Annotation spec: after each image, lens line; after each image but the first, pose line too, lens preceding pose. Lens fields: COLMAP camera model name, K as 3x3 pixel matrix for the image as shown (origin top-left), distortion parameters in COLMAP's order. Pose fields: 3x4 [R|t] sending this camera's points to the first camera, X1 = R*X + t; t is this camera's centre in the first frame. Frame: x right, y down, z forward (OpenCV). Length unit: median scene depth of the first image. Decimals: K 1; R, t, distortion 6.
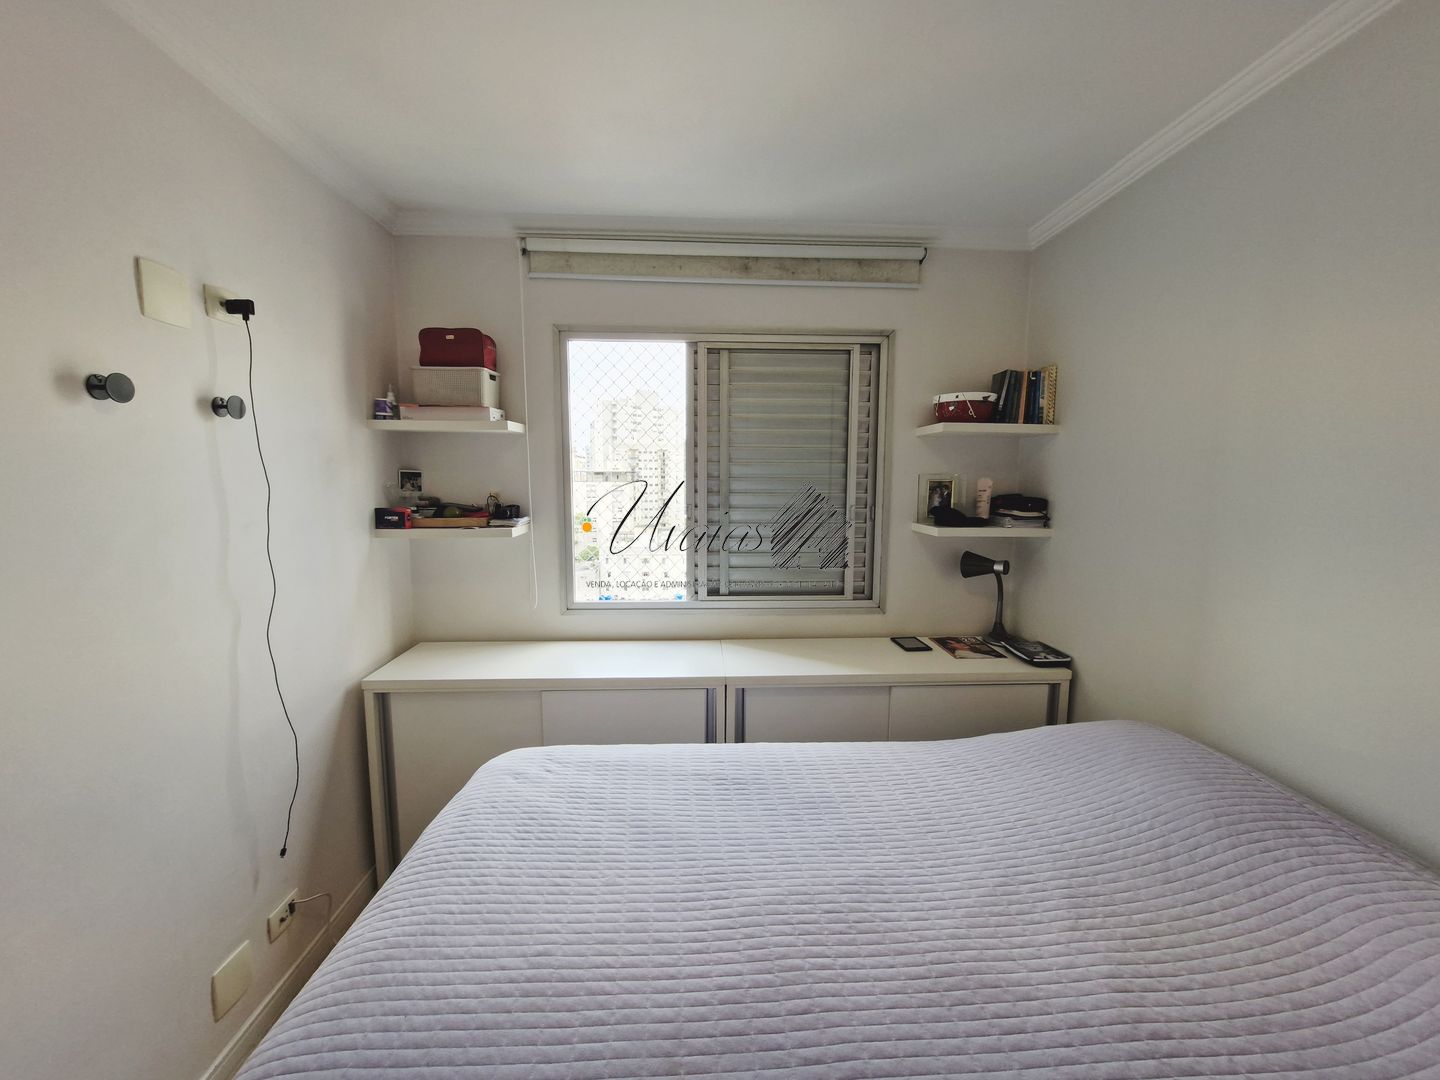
lens RADIAL K [[567.0, 0, 723.4], [0, 567.0, 544.8], [0, 0, 1]] dist [0.003217, -0.002223]
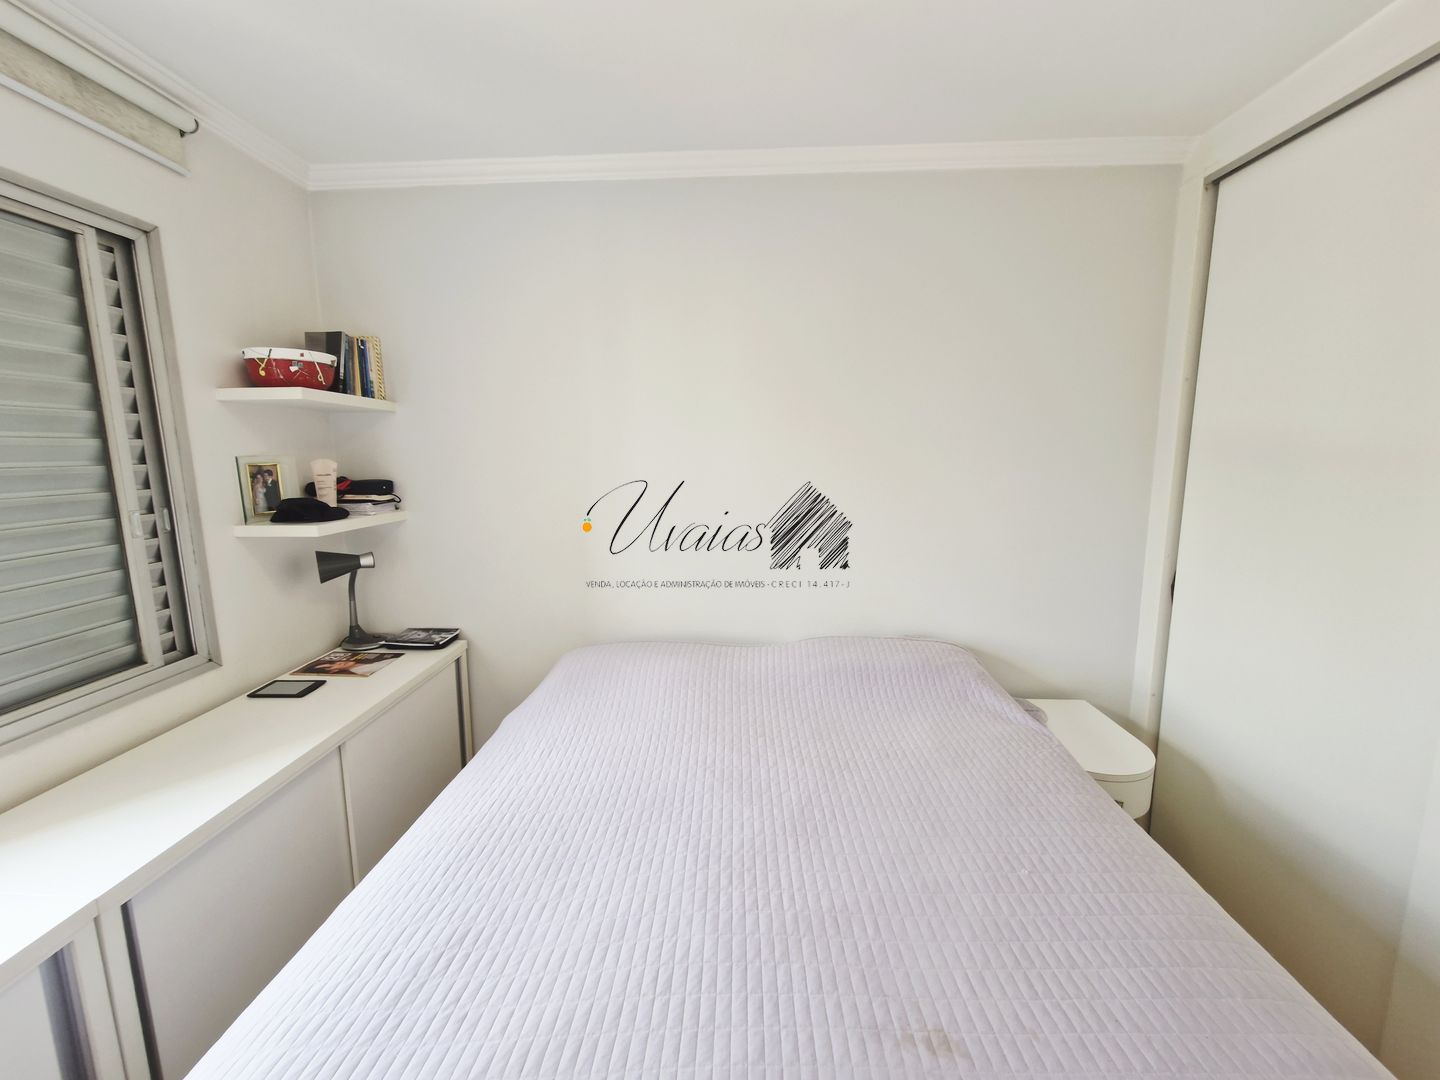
lens RADIAL K [[567.0, 0, 717.7], [0, 567.0, 536.8], [0, 0, 1]] dist [0.003217, -0.002223]
pose [[0.089864, -0.155596, 0.983725, -0.319806], [0.128709, 0.981253, 0.143447, -0.052924], [-0.987602, 0.113724, 0.108206, 0.364361]]
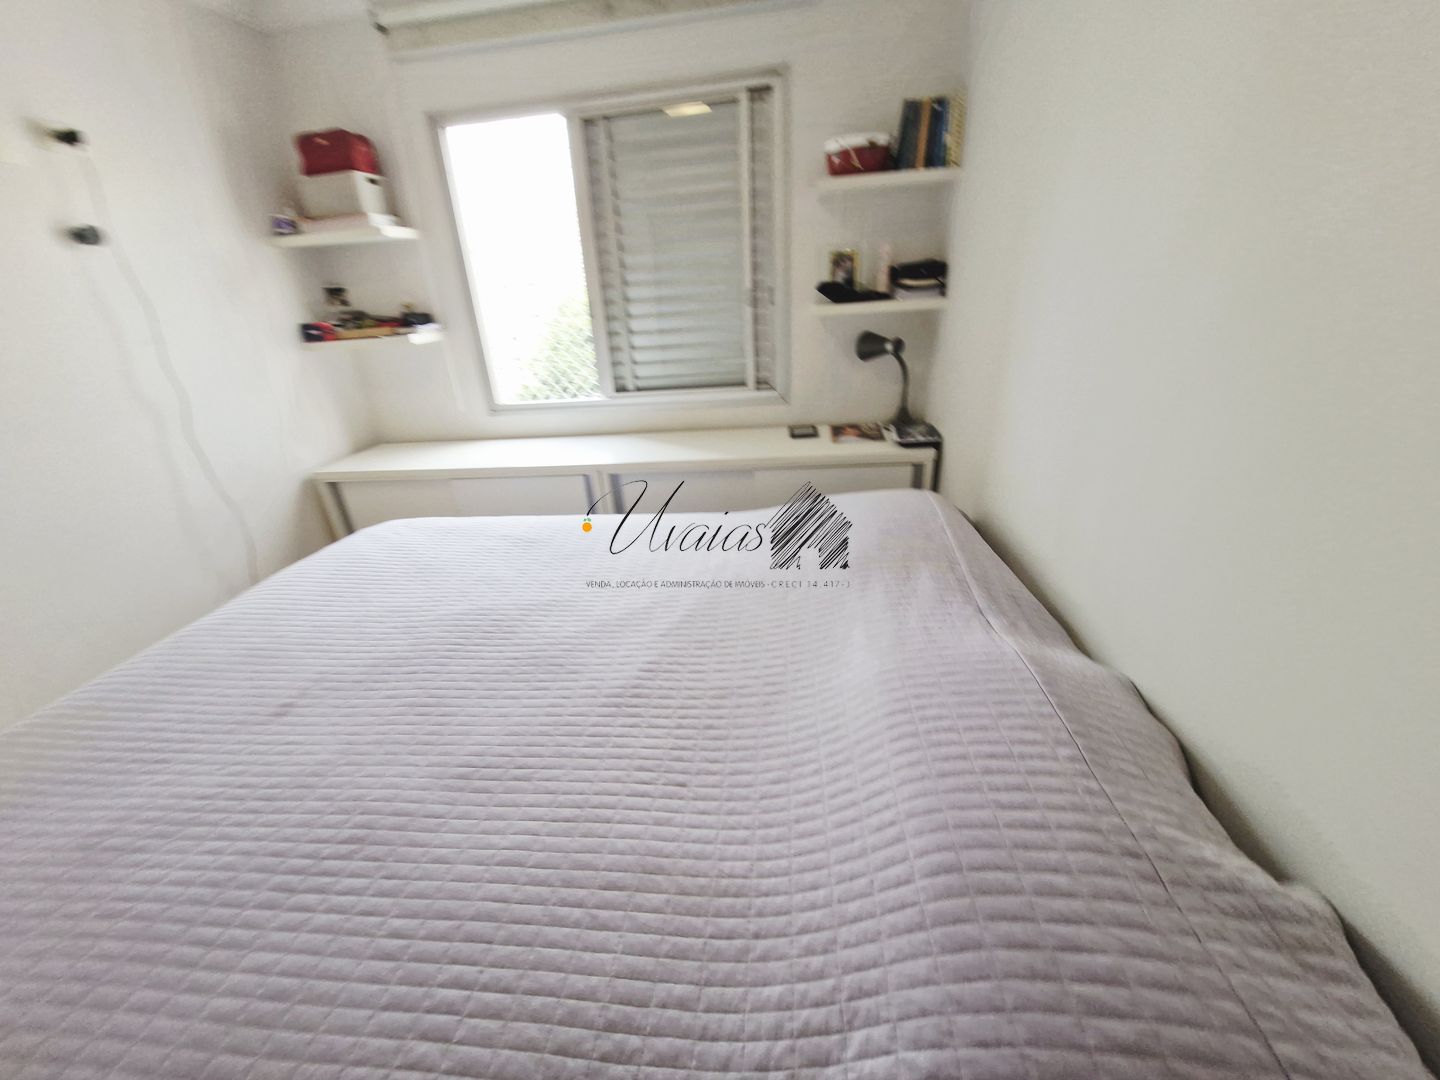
lens RADIAL K [[567.0, 0, 720.5], [0, 567.0, 524.4], [0, 0, 1]] dist [0.003217, -0.002223]
pose [[0.981257, -0.000006, -0.192702, 0.386705], [0.053951, 0.960017, 0.274695, 0.049248], [0.184996, -0.279943, 0.942024, -0.018790]]
